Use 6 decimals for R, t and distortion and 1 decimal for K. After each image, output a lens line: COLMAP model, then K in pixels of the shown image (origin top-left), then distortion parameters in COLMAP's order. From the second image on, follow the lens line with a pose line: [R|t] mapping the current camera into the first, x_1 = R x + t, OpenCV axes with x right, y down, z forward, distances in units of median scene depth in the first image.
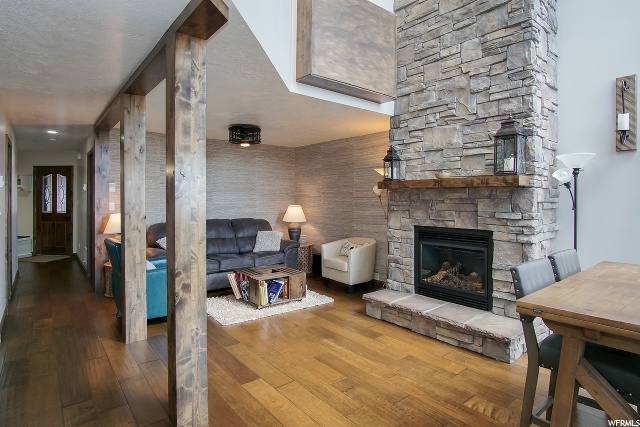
lens RADIAL K [[351.7, 0, 319.2], [0, 351.7, 196.5], [0, 0, 1]] dist [-0.021168, 0.000116]
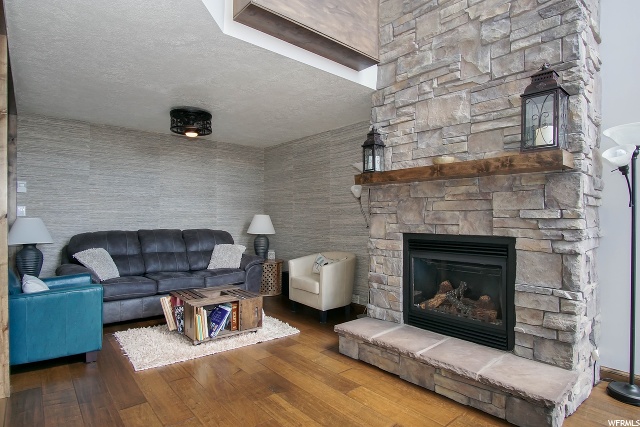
lens RADIAL K [[345.3, 0, 316.4], [0, 345.3, 215.7], [0, 0, 1]] dist [-0.023185, 0.001305]
pose [[0.999697, 0.002446, 0.024501, 0.070440], [-0.002376, 0.999993, -0.002888, 0.050743], [-0.024508, 0.002828, 0.999696, 0.279881]]
